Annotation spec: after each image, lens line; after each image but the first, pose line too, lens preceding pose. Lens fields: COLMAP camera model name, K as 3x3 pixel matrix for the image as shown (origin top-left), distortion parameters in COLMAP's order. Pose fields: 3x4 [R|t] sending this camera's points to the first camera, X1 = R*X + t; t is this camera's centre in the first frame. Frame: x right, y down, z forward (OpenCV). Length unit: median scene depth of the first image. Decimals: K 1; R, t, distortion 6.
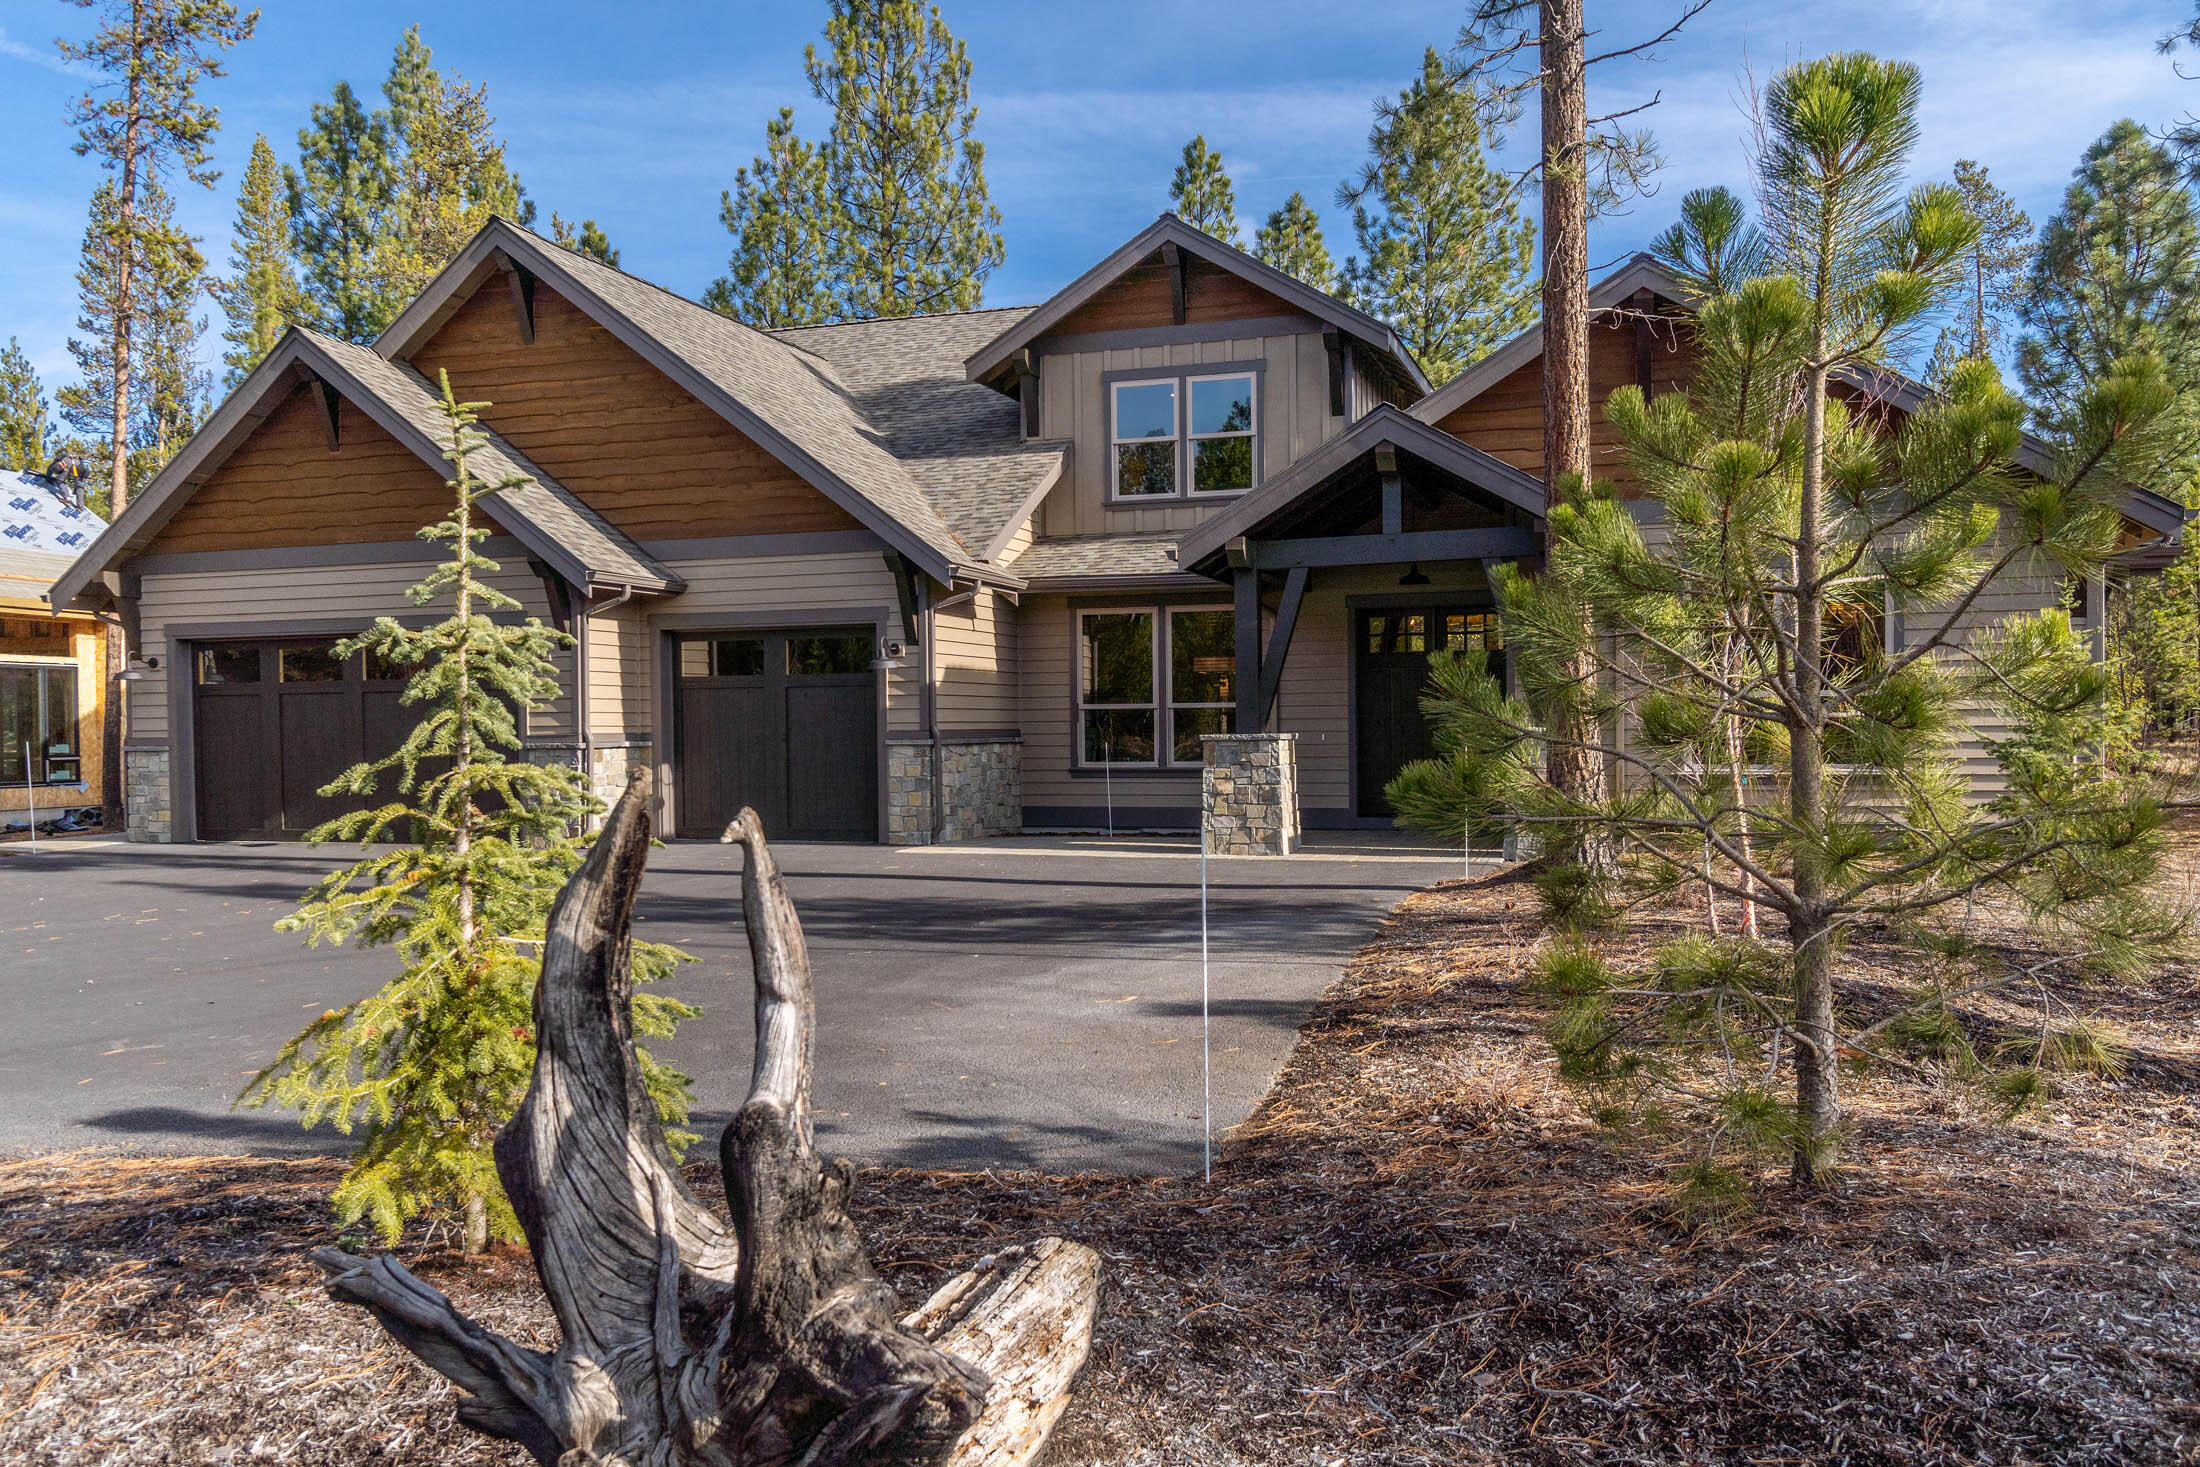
lens RADIAL K [[1689.3, 0, 1100.0], [0, 1689.3, 733.5], [0, 0, 1]] dist [-0.005870, 0.009394]
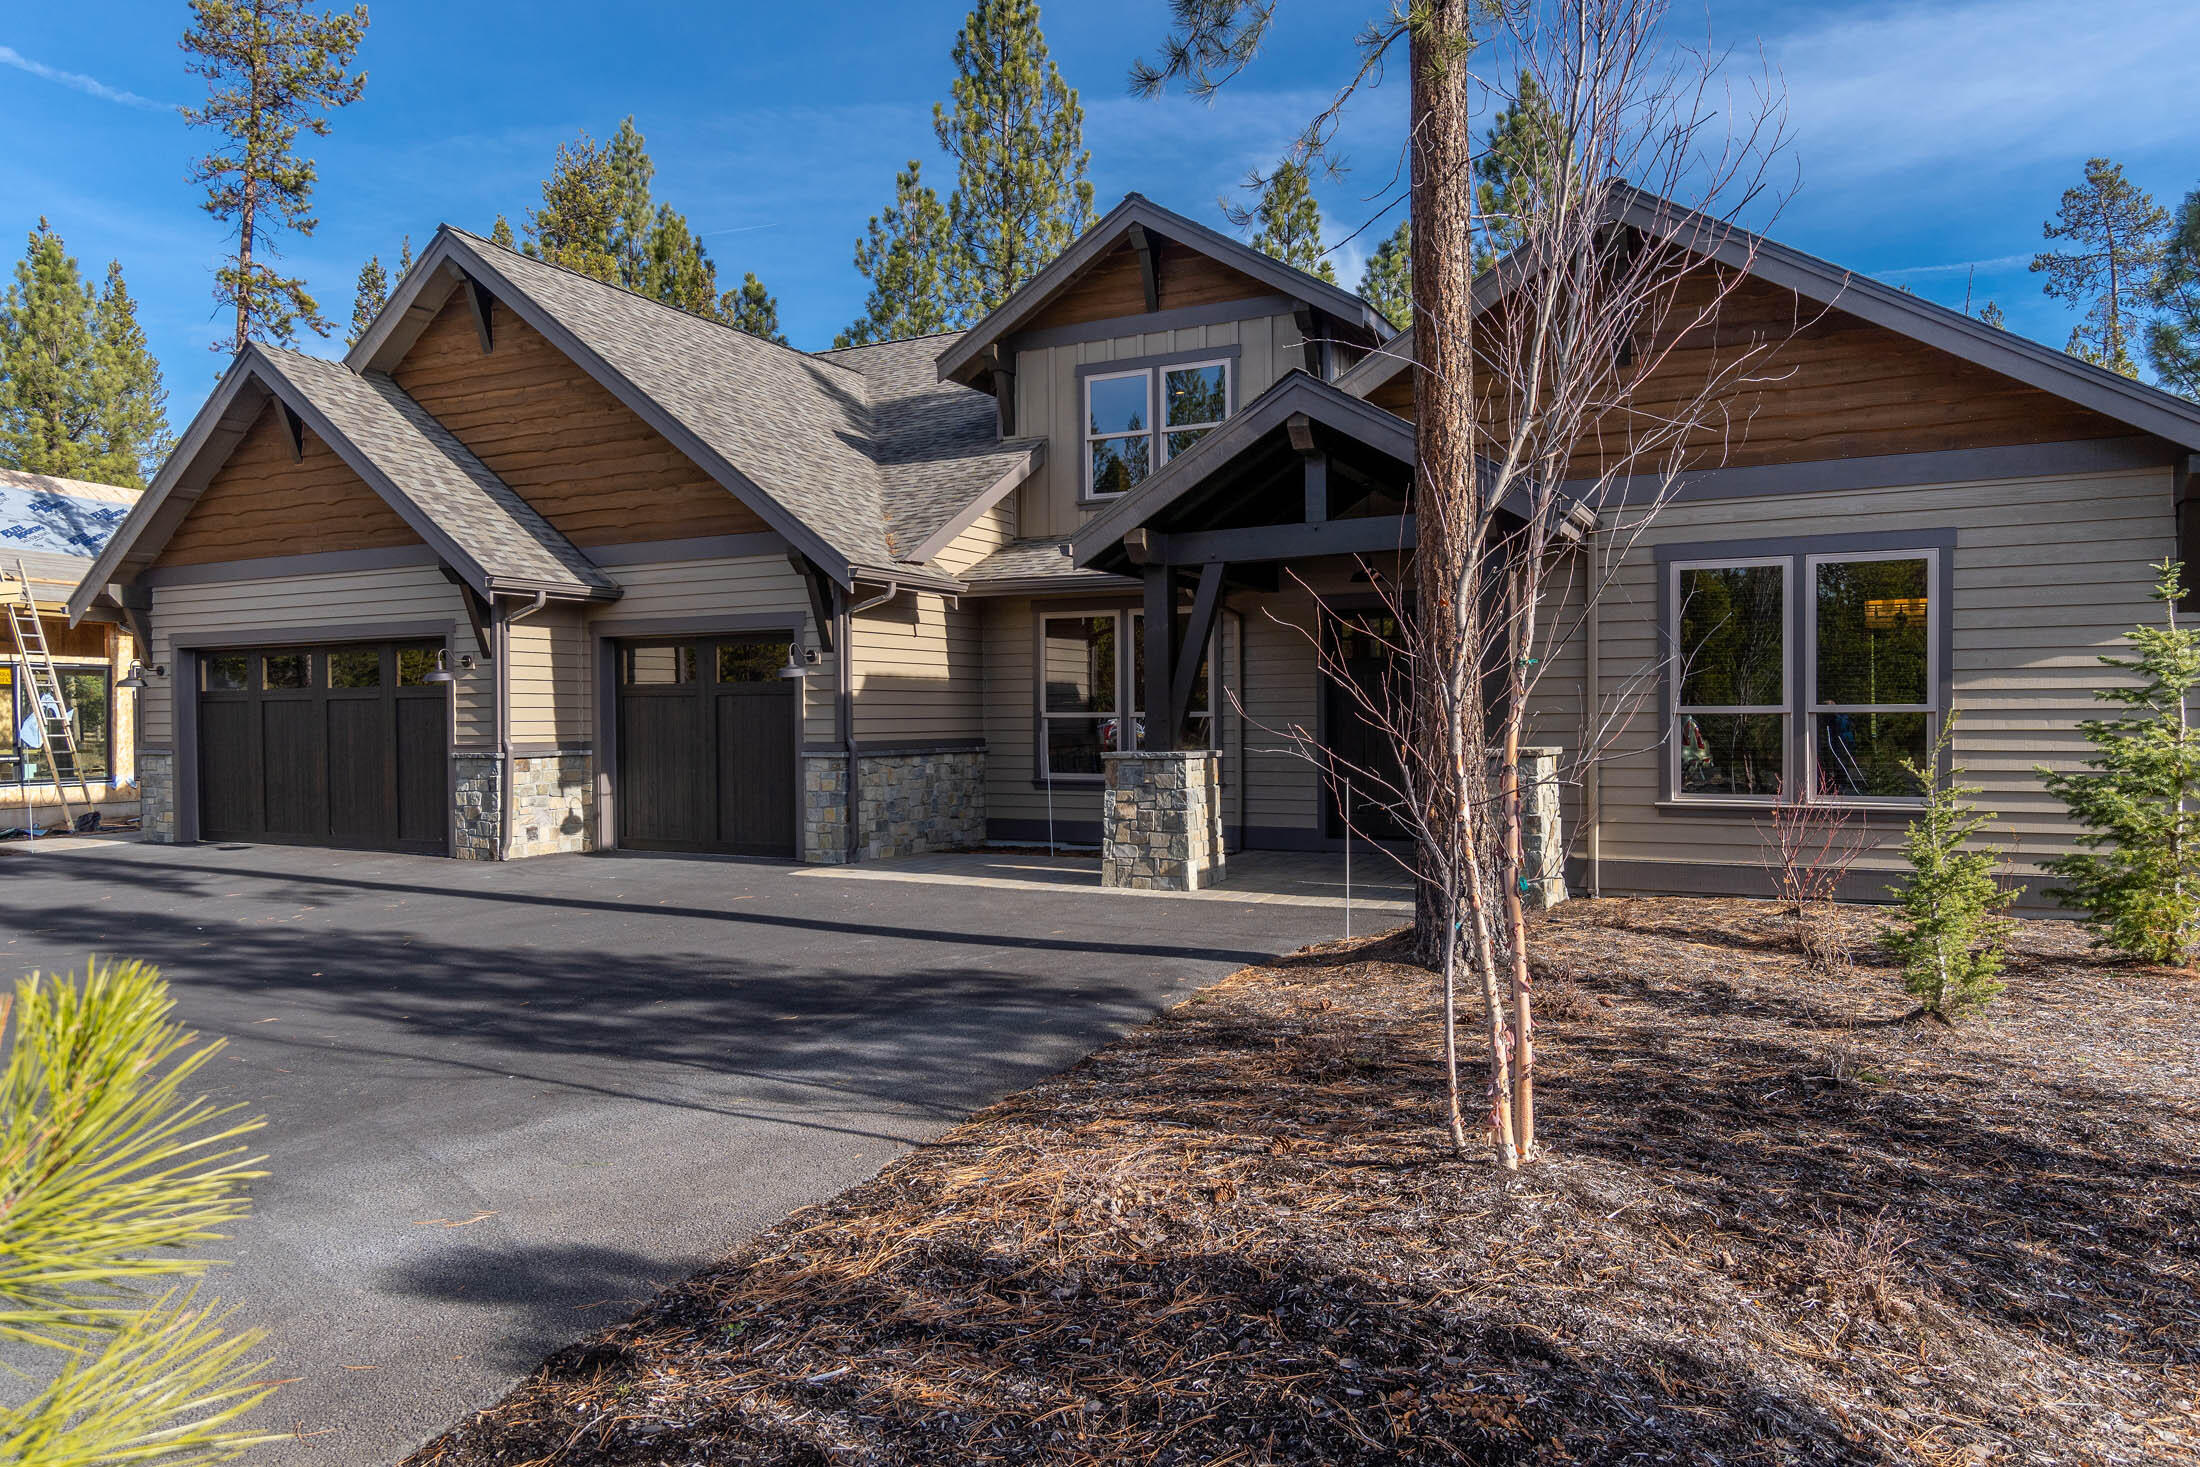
lens RADIAL K [[1393.7, 0, 1102.6], [0, 1393.7, 705.4], [0, 0, 1]] dist [-0.003576, -0.004371]
pose [[0.987190, 0.002890, -0.159524, 0.153333], [-0.004452, 0.999946, -0.009434, -0.014689], [0.159488, 0.010023, 0.987149, 0.238972]]
